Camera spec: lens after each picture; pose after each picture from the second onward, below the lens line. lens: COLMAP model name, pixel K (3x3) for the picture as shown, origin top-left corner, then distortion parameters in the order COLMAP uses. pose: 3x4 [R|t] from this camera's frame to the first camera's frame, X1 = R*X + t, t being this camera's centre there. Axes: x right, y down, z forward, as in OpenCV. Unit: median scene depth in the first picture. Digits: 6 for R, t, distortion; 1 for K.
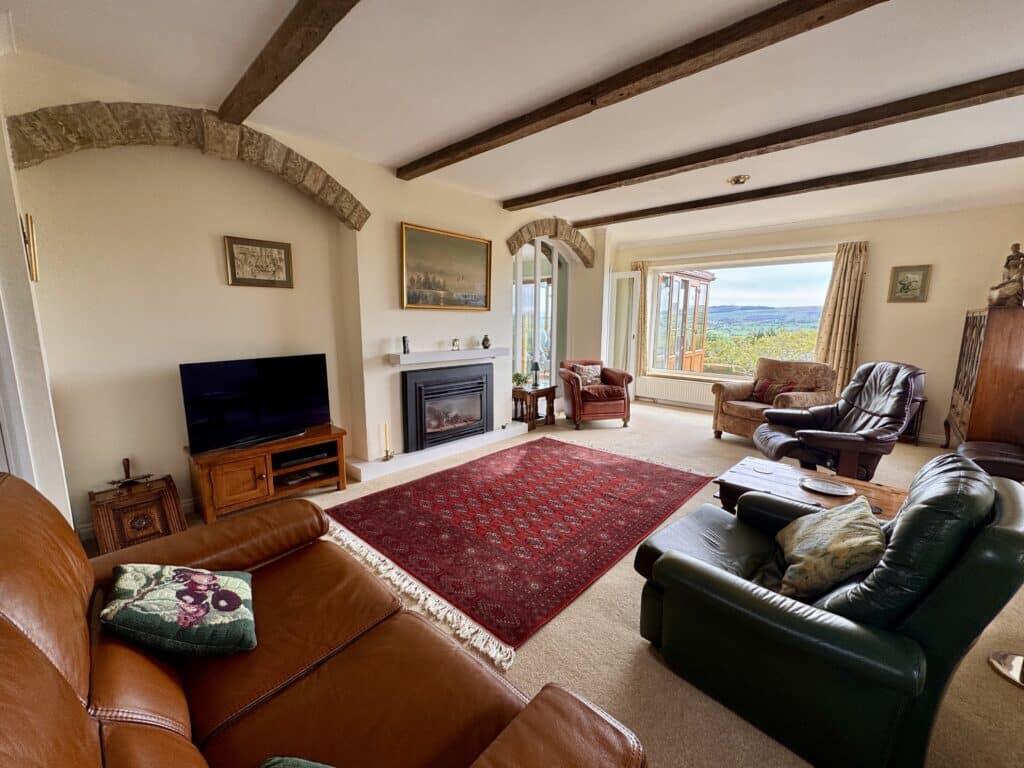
lens RADIAL K [[408.5, 0, 514.6], [0, 408.5, 382.1], [0, 0, 1]] dist [-0.001368, -0.000163]
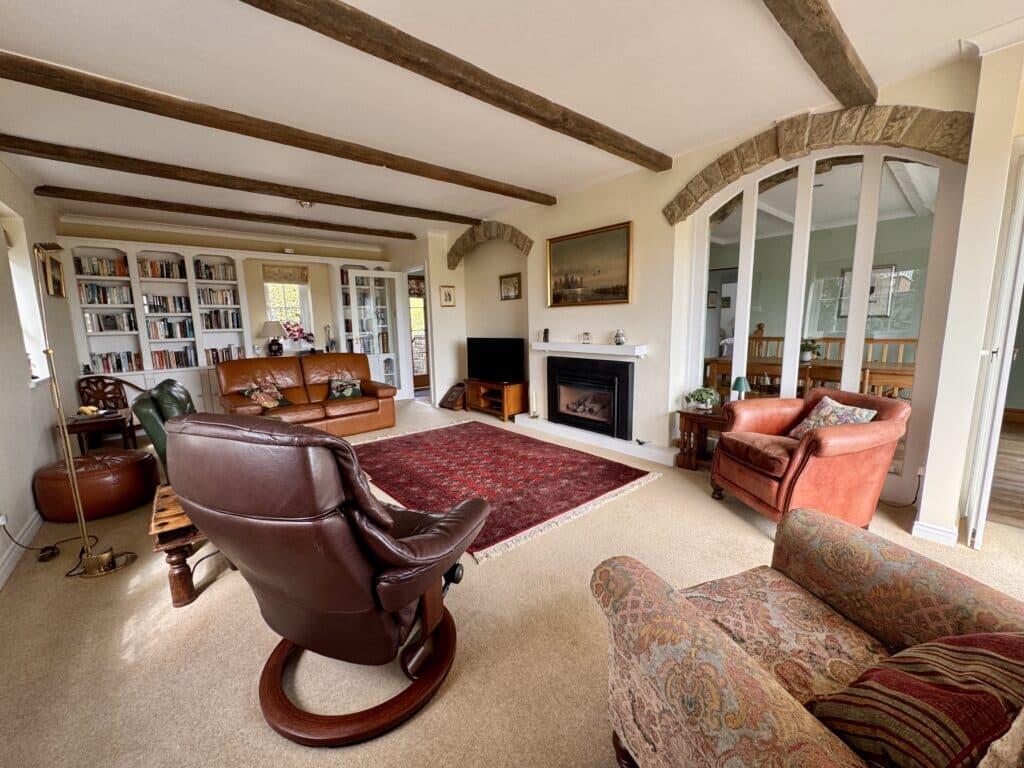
lens RADIAL K [[408.5, 0, 515.8], [0, 408.5, 384.4], [0, 0, 1]] dist [-0.001368, -0.000163]
pose [[-0.109880, 0.143069, -0.983594, 0.977012], [-0.132910, 0.978584, 0.157188, -0.124034], [0.985019, 0.148001, -0.088511, 0.995523]]
